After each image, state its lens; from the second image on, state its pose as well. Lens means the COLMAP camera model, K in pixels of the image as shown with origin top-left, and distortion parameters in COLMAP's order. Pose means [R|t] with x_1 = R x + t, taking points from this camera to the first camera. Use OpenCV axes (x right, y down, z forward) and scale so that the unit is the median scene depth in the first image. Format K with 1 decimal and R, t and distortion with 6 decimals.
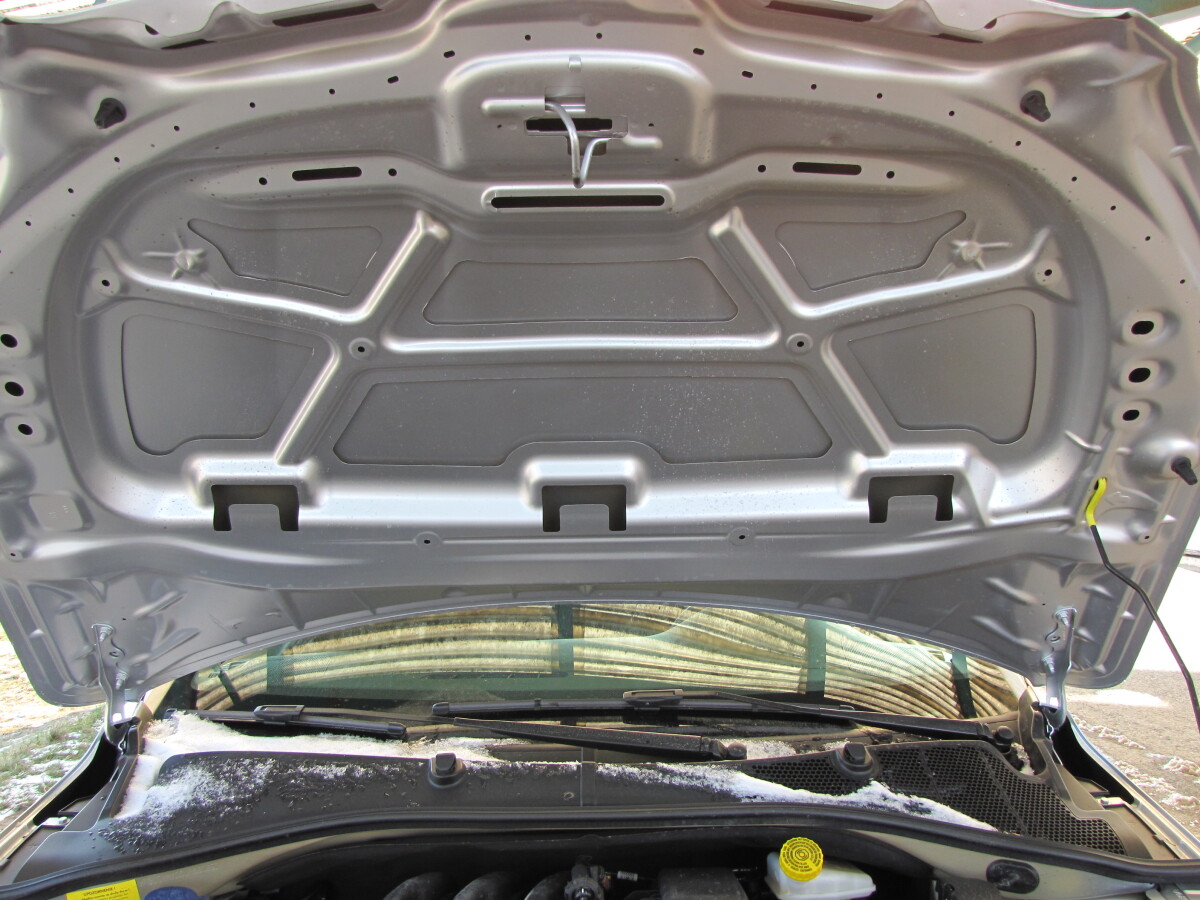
lens RADIAL K [[1038.1, 0, 610.7], [0, 1038.1, 444.4], [0, 0, 1]] dist [-0.202998, 0.178047]
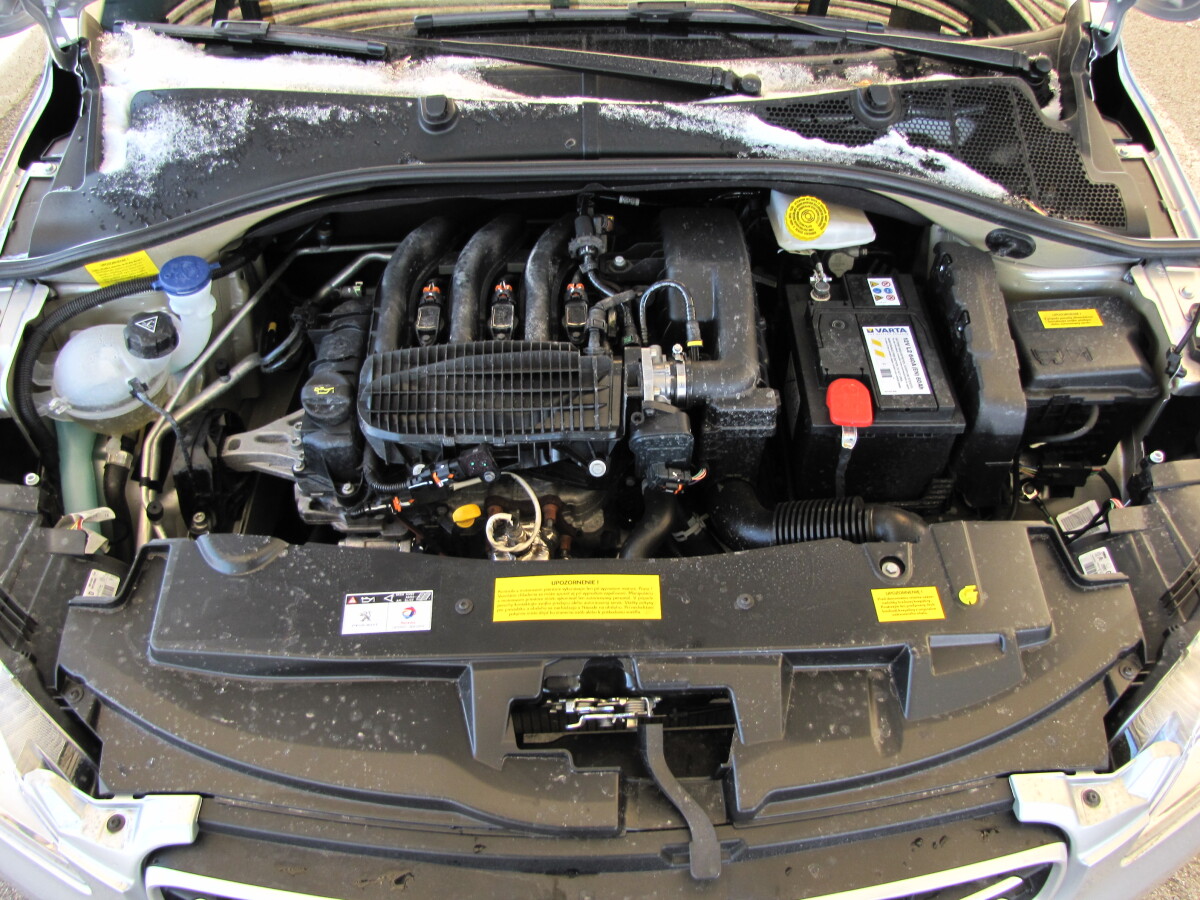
lens RADIAL K [[1038.1, 0, 610.7], [0, 1038.1, 444.4], [0, 0, 1]] dist [-0.202998, 0.178047]
pose [[0.999937, -0.001123, 0.011147, -0.014067], [-0.007897, 0.635060, 0.772422, -0.204285], [-0.007946, -0.772462, 0.635011, 0.171638]]
